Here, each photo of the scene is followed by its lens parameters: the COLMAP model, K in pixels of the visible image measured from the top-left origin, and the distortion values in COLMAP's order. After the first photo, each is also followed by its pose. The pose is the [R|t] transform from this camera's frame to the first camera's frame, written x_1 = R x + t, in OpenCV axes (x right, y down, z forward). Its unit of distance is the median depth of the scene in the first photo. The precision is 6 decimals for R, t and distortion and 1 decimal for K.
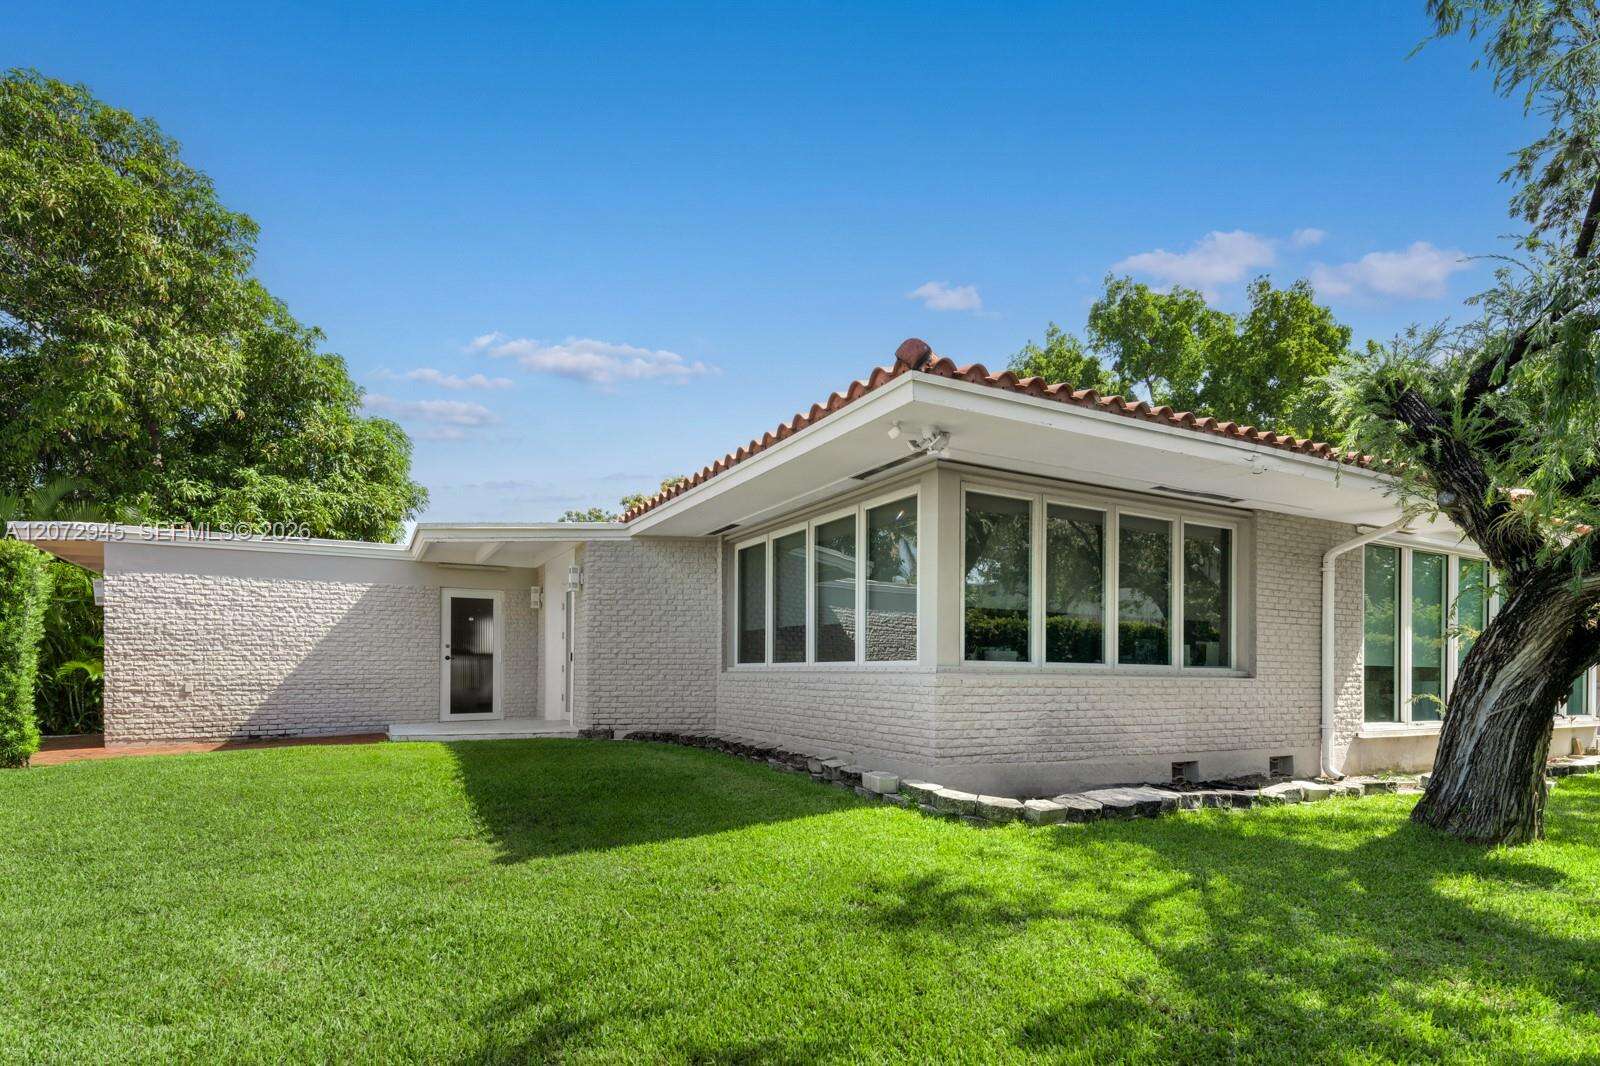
lens RADIAL K [[809.6, 0, 801.5], [0, 809.6, 548.7], [0, 0, 1]] dist [0.035475, -0.000986]
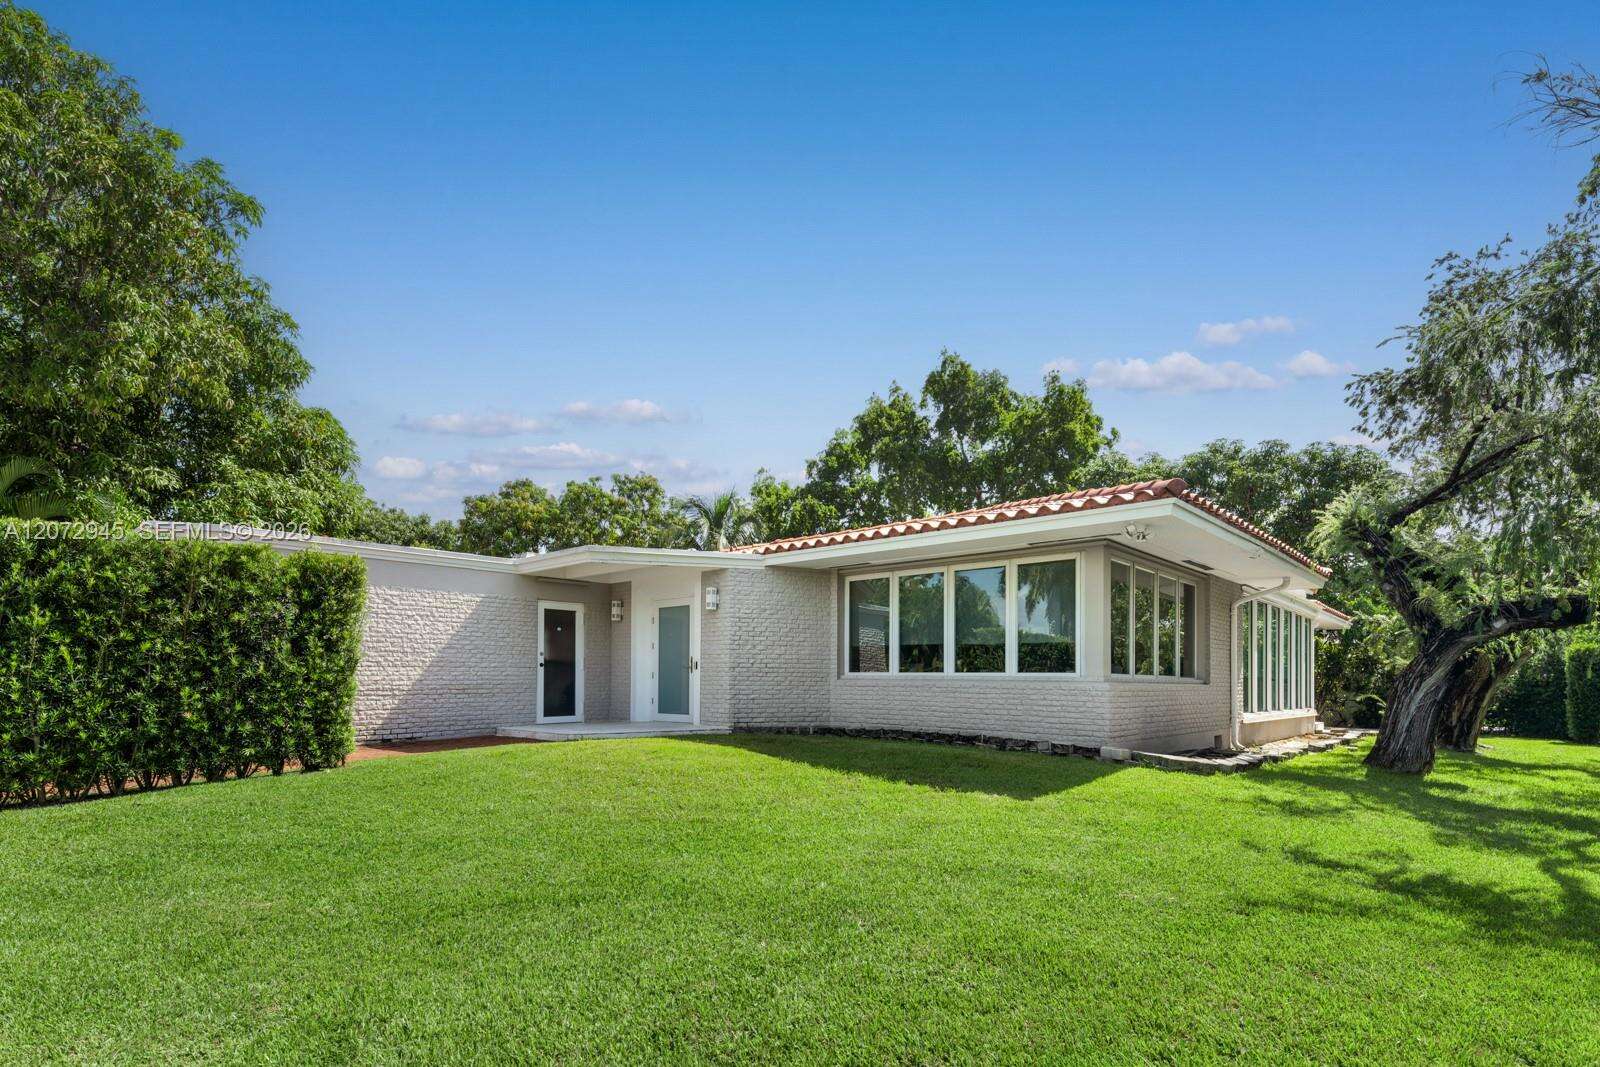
lens RADIAL K [[798.3, 0, 800.0], [0, 798.3, 533.5], [0, 0, 1]] dist [0.034680, 0.000308]
pose [[0.941684, 0.062337, 0.330674, -0.525287], [-0.053369, 0.997921, -0.036142, -0.022187], [-0.332240, 0.016387, 0.943053, -0.133300]]
